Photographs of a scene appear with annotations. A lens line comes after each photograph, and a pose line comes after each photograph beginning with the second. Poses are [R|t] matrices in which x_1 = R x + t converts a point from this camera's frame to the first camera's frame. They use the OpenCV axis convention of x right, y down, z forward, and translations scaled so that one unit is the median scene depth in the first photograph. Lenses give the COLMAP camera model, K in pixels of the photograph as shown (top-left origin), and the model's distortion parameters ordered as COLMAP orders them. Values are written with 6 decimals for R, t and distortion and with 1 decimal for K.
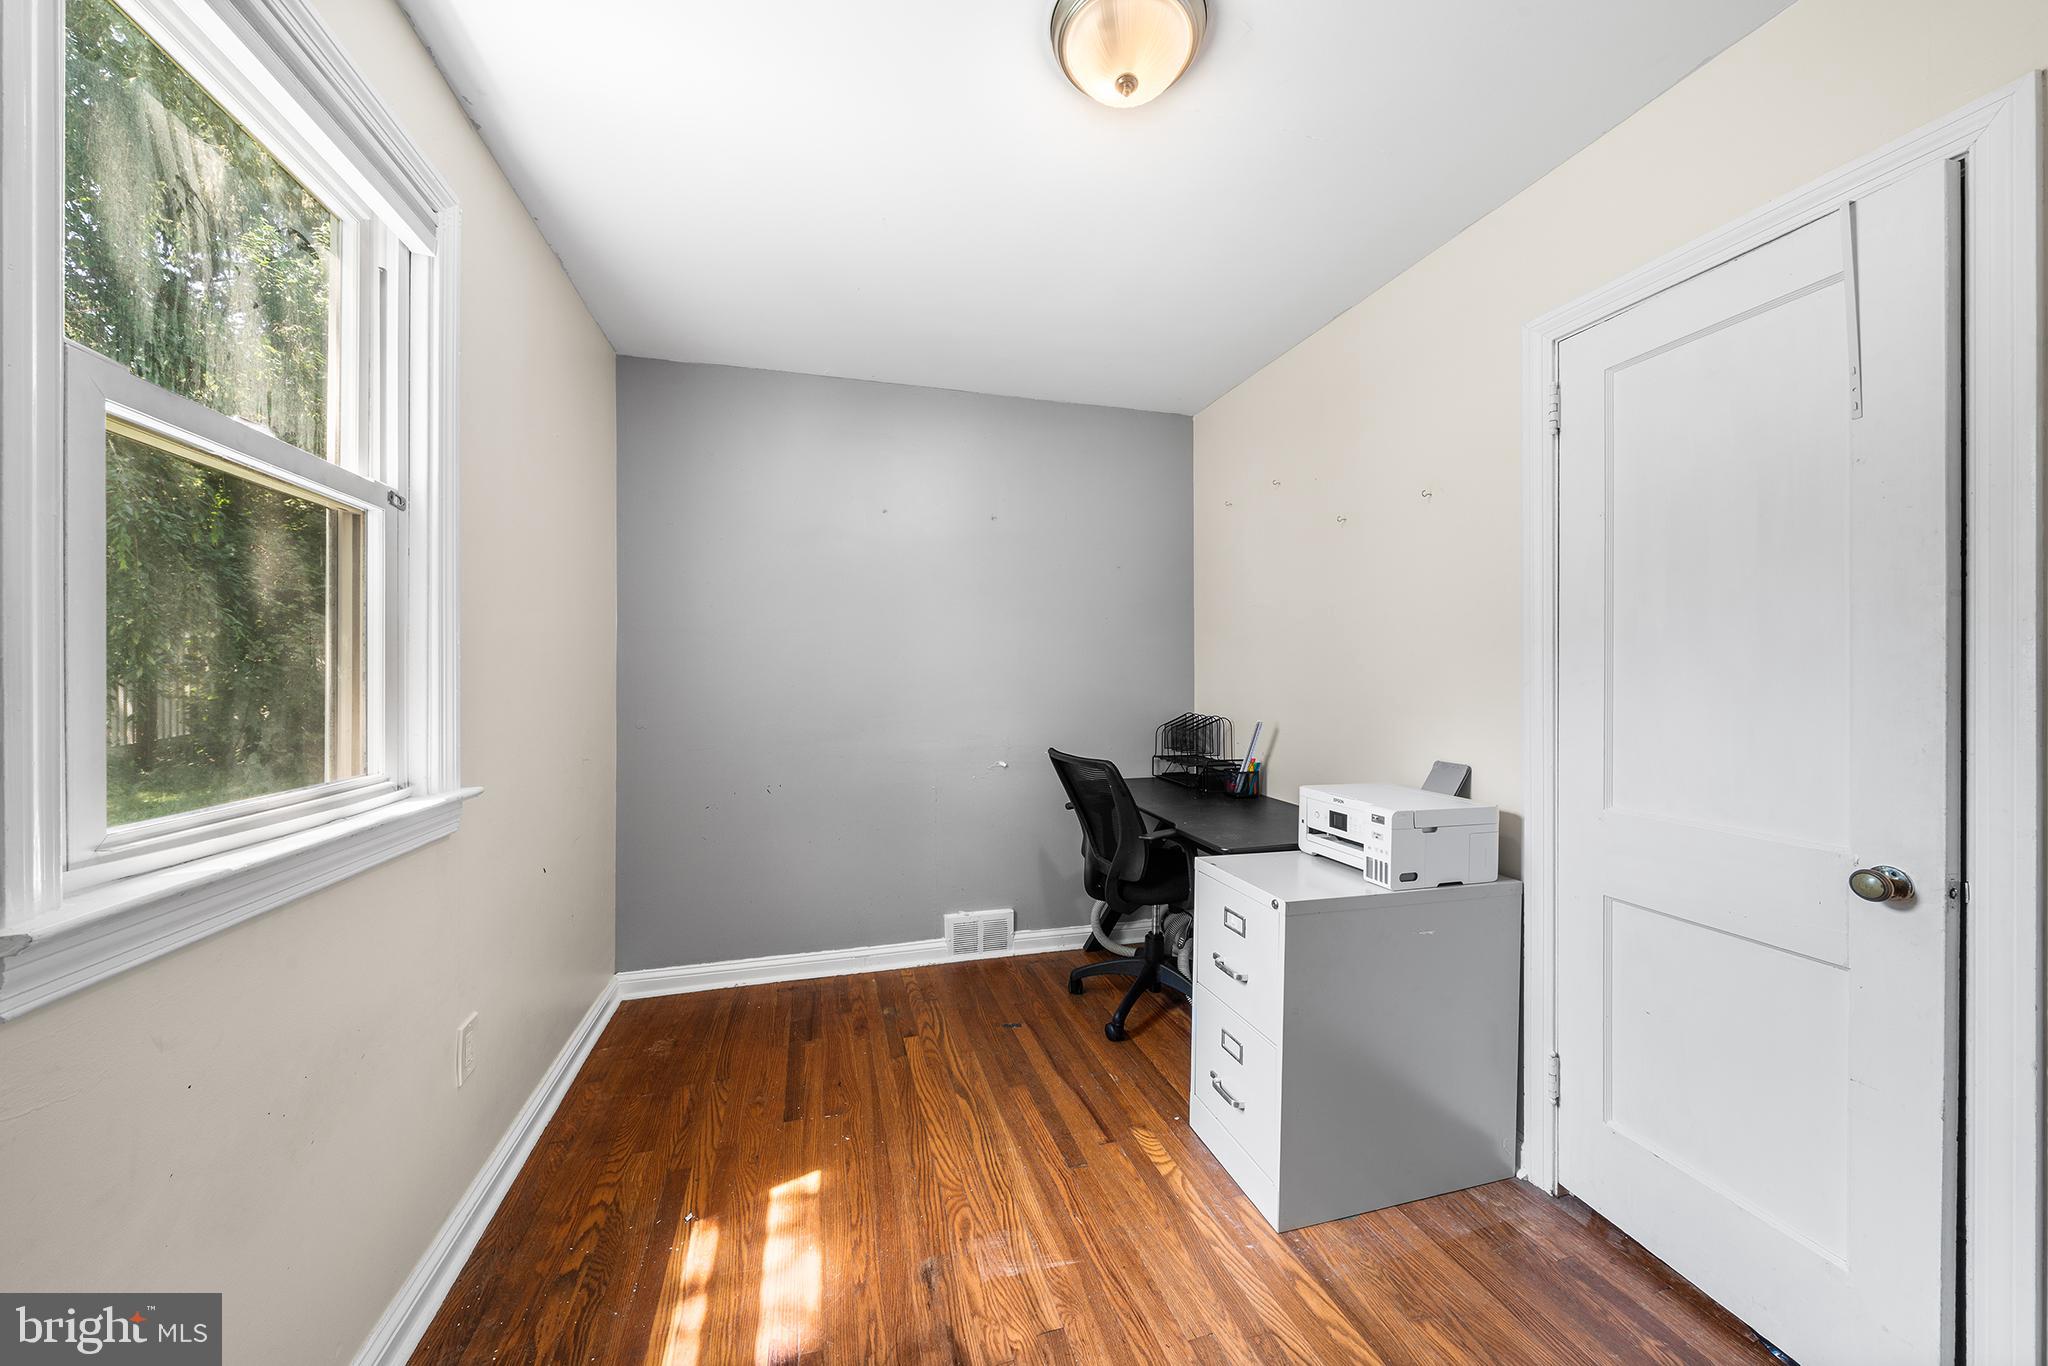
lens RADIAL K [[710.8, 0, 1025.5], [0, 710.8, 683.8], [0, 0, 1]] dist [-0.005759, -0.000103]
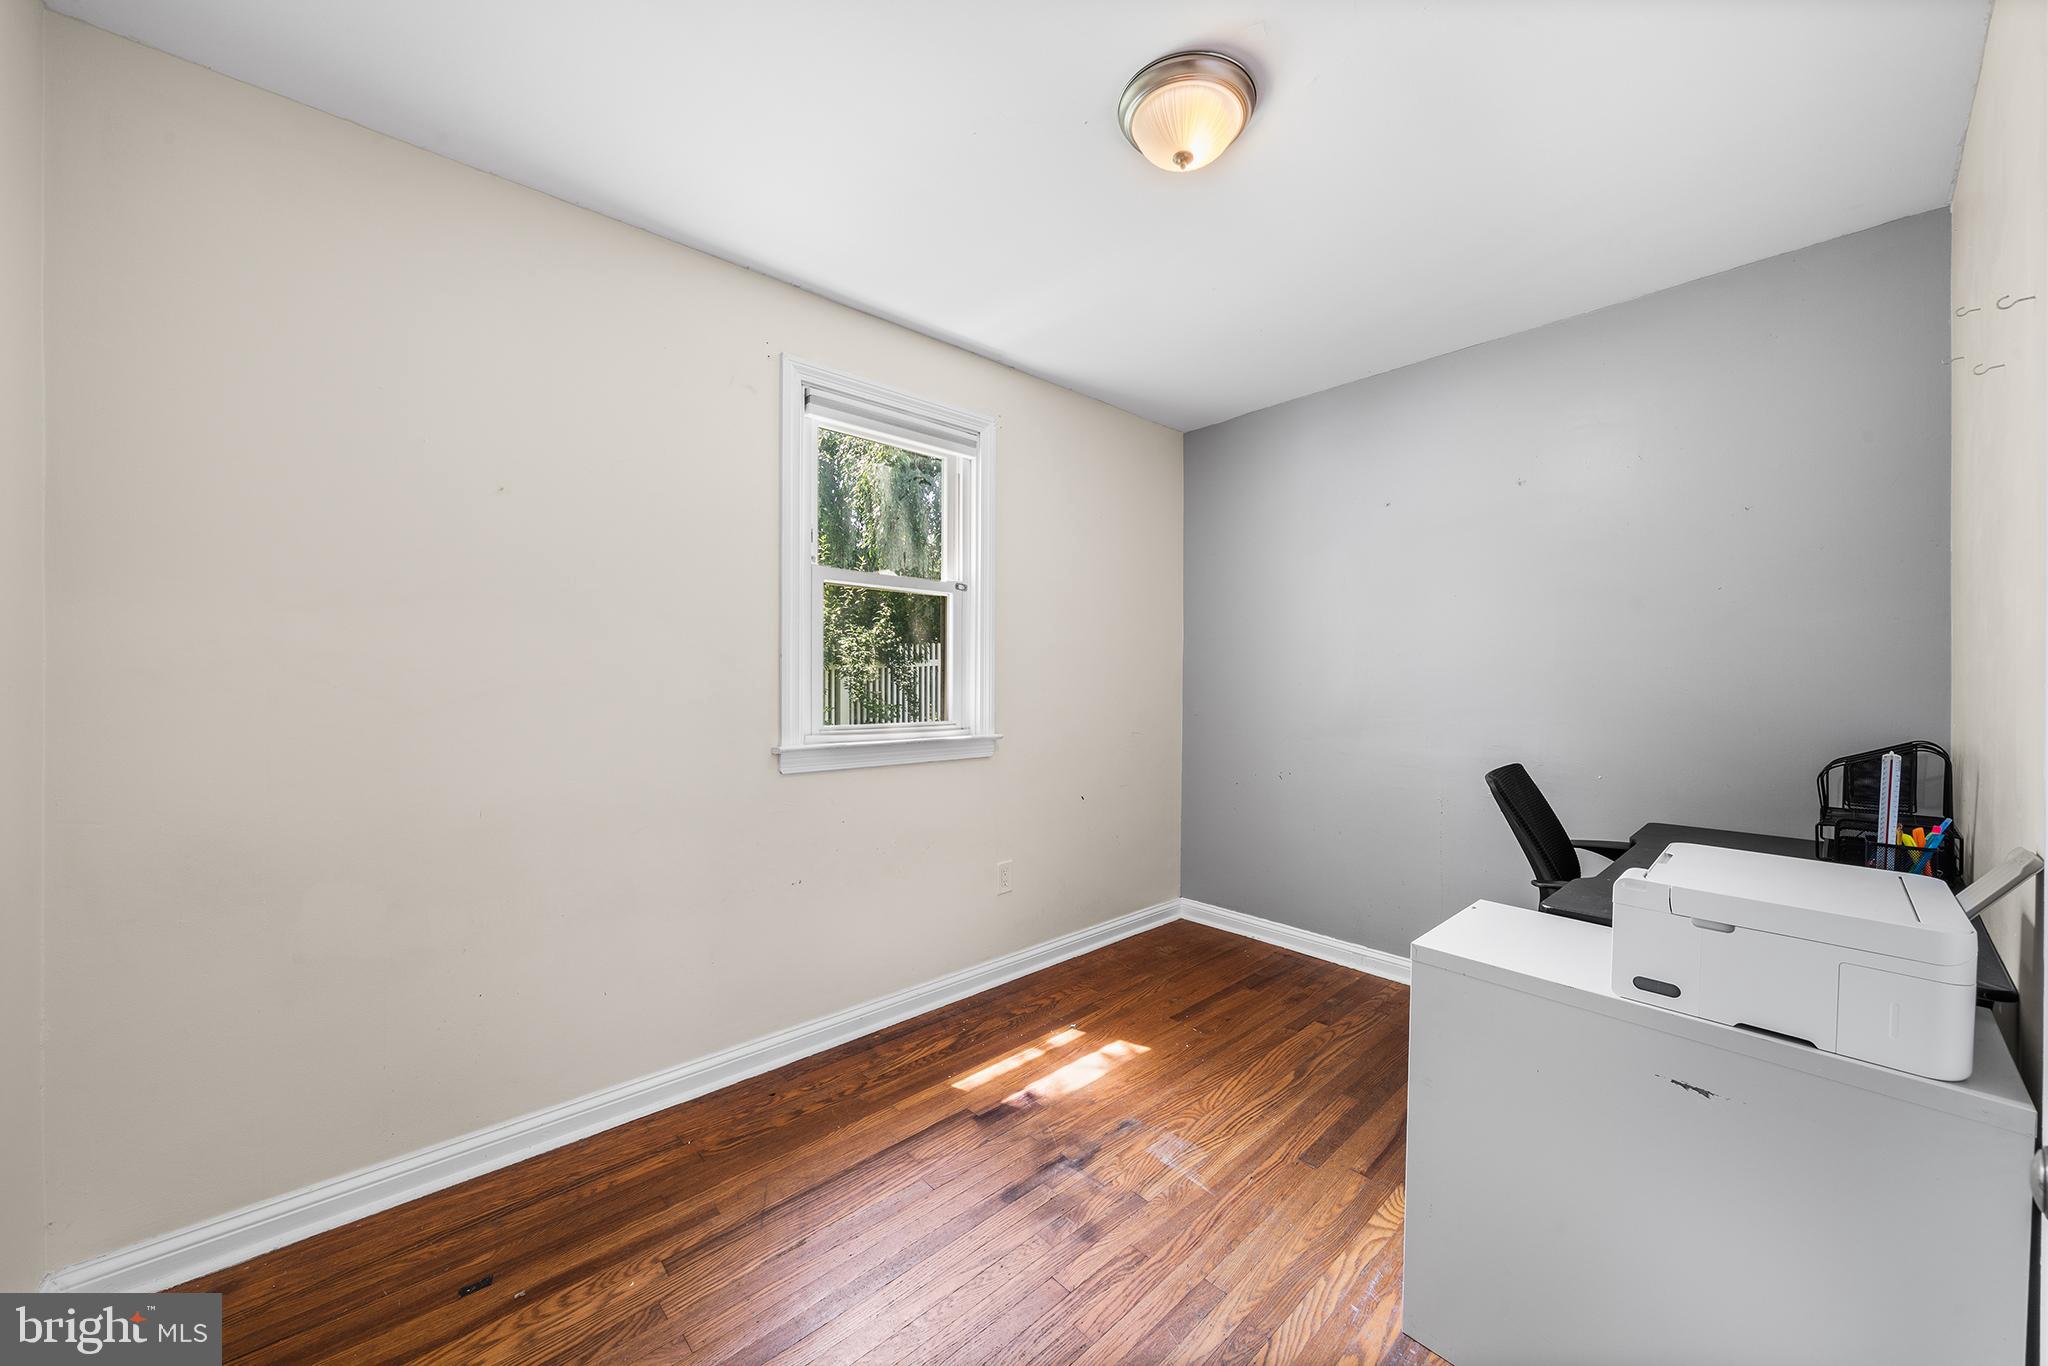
lens RADIAL K [[742.0, 0, 1017.1], [0, 742.0, 679.7], [0, 0, 1]] dist [-0.017774, -0.000059]
pose [[0.423626, 0.006905, -0.905811, 0.842288], [-0.017687, 0.999843, -0.000650, 0.004396], [0.905664, 0.016296, 0.423682, 0.178701]]
